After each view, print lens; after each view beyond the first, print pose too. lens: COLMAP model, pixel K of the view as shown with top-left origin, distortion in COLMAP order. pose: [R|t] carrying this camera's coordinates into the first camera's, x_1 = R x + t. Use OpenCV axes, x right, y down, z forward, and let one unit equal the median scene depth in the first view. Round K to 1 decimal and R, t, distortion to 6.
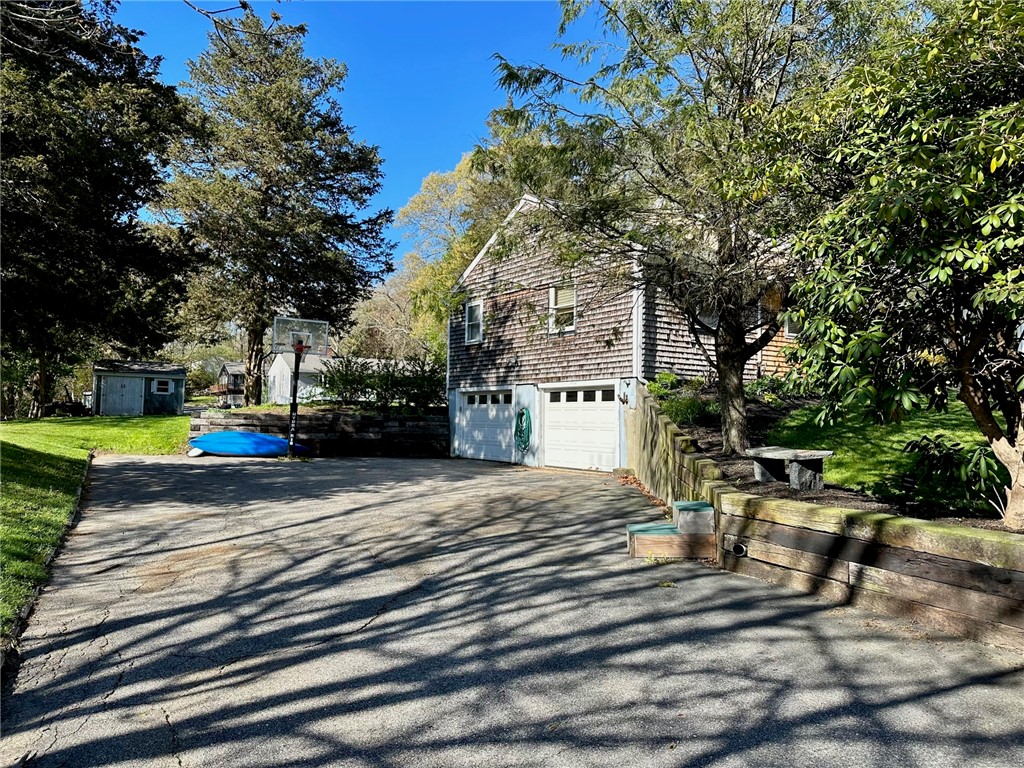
lens RADIAL K [[712.7, 0, 505.8], [0, 712.7, 381.8], [0, 0, 1]] dist [0.112338, -0.140337]
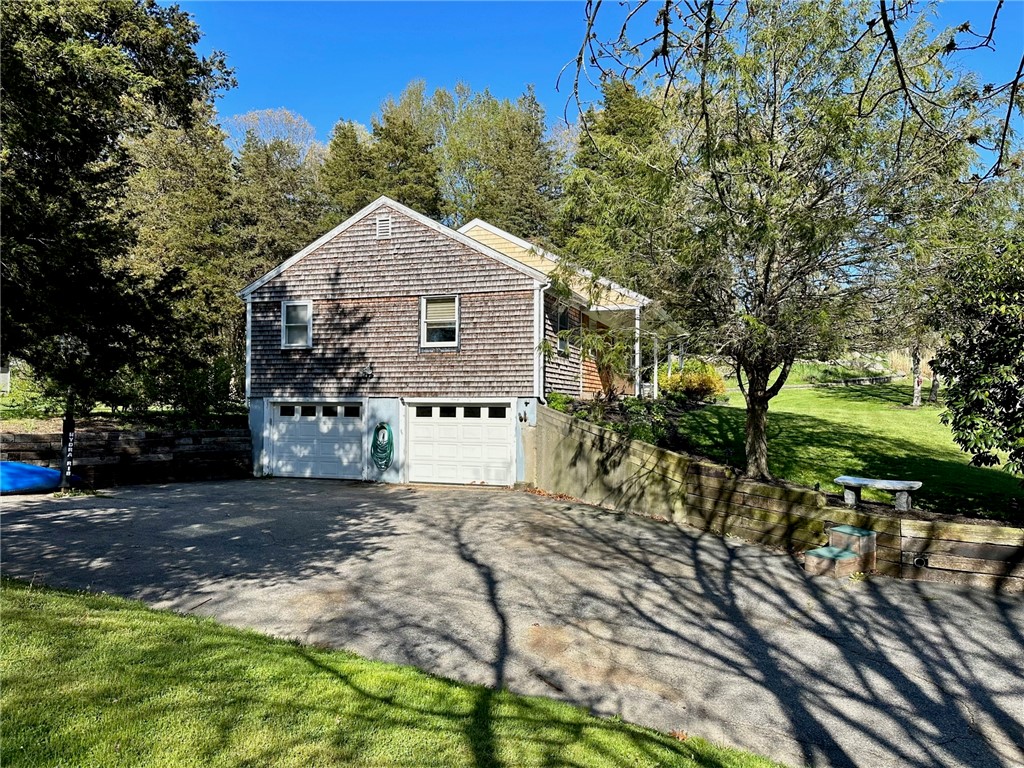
lens RADIAL K [[712.7, 0, 505.8], [0, 712.7, 381.8], [0, 0, 1]] dist [0.112338, -0.140337]
pose [[0.810067, 0.013903, 0.586172, -0.393533], [-0.029252, 0.999432, 0.016721, -0.037369], [-0.585607, -0.030692, 0.810014, 0.129663]]
